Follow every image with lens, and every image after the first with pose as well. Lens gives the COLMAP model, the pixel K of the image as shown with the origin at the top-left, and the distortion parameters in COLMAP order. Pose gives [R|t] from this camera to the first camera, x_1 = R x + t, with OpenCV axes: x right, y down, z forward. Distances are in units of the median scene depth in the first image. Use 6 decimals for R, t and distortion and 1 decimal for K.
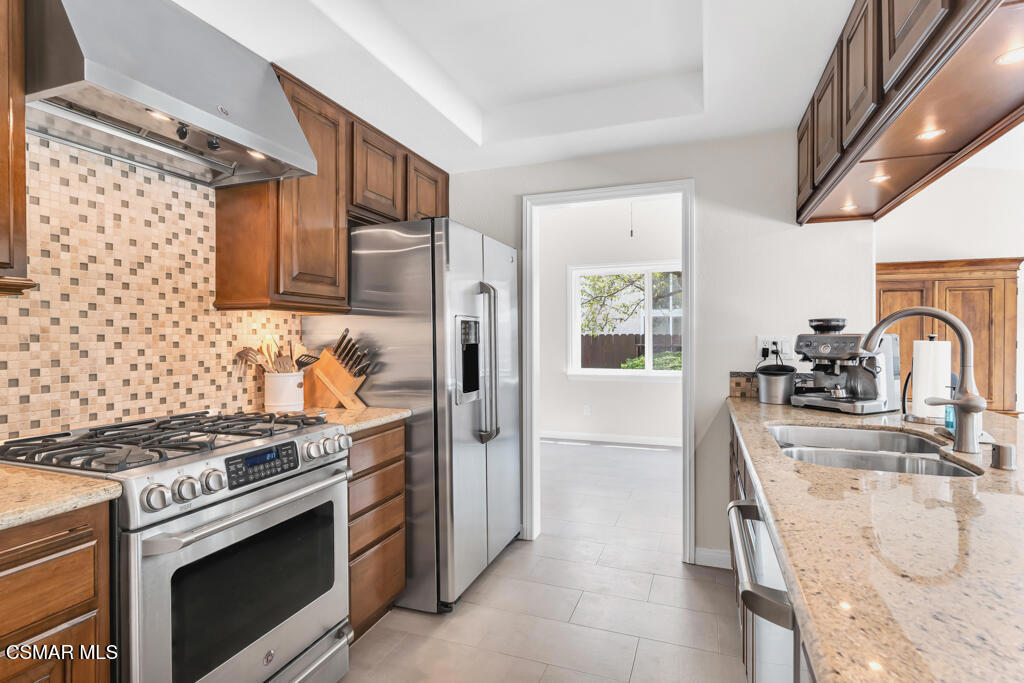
lens RADIAL K [[513.5, 0, 510.2], [0, 513.5, 338.5], [0, 0, 1]] dist [0.003247, 0.000290]
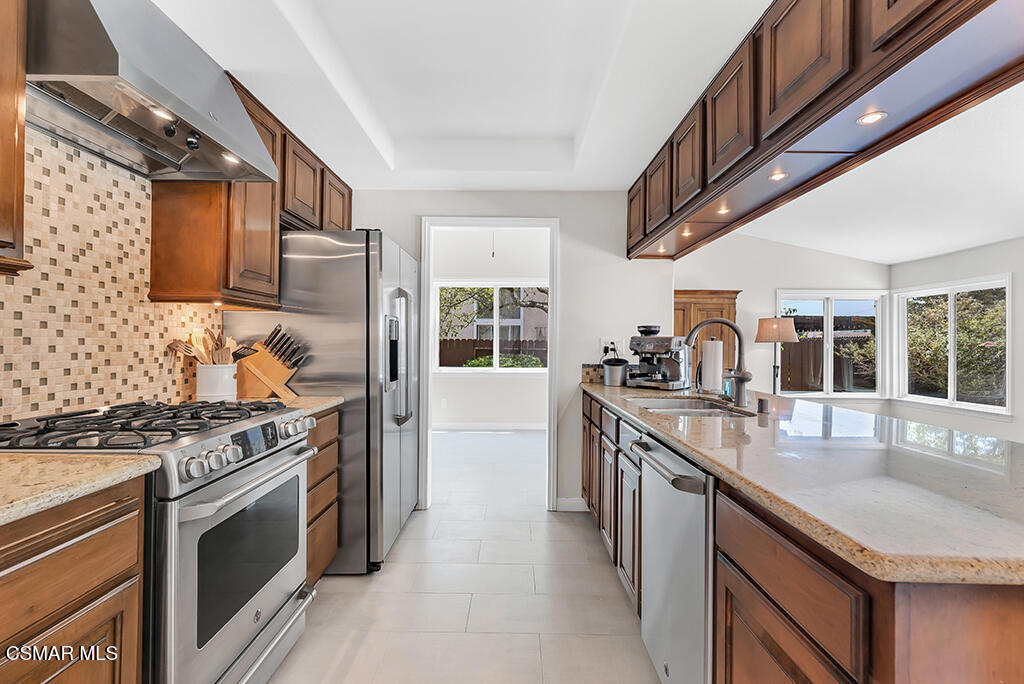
lens RADIAL K [[461.8, 0, 509.1], [0, 461.8, 341.5], [0, 0, 1]] dist [0.002896, 0.000201]
pose [[0.938041, 0.012990, 0.346281, -0.225362], [-0.010964, 0.999909, -0.007809, 0.022030], [-0.346351, 0.003528, 0.938098, -0.090772]]
